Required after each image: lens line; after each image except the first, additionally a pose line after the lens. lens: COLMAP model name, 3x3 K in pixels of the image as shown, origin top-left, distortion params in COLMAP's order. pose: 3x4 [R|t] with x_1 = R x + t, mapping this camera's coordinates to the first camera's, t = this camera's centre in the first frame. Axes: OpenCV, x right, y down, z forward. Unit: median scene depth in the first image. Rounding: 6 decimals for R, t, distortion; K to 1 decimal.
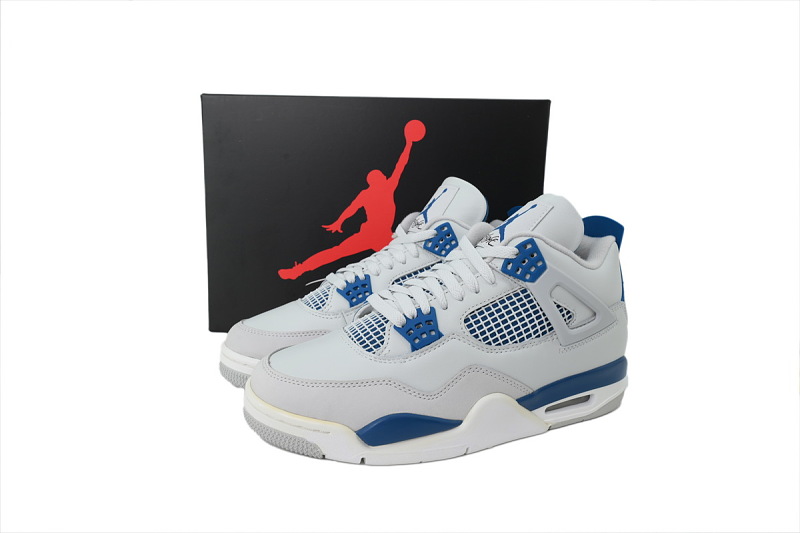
lens RADIAL K [[528.4, 0, 400.0], [0, 528.4, 266.5], [0, 0, 1]] dist [0.001449, -0.000275]
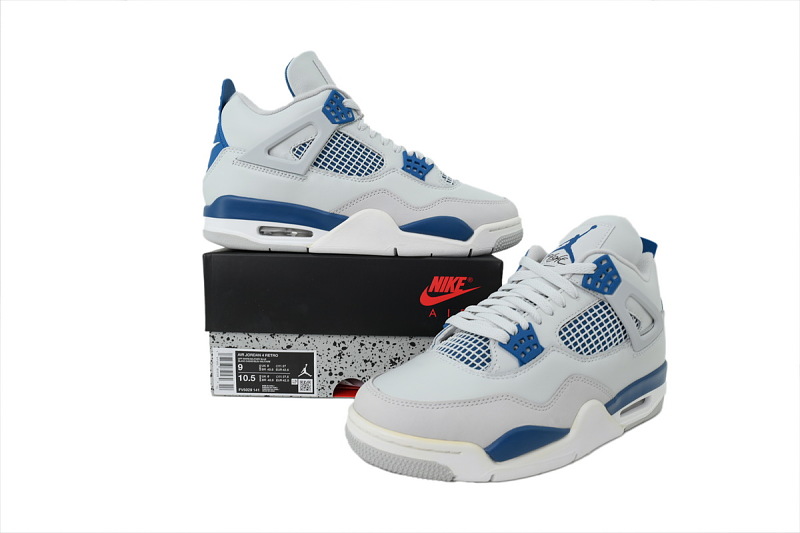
lens RADIAL K [[528.4, 0, 400.0], [0, 528.4, 266.5], [0, 0, 1]] dist [0.001449, -0.000275]
pose [[0.977000, -0.042073, 0.209047, -0.407308], [0.058712, 0.995526, -0.074036, 0.027798], [-0.204996, 0.084607, 0.975099, 0.014689]]
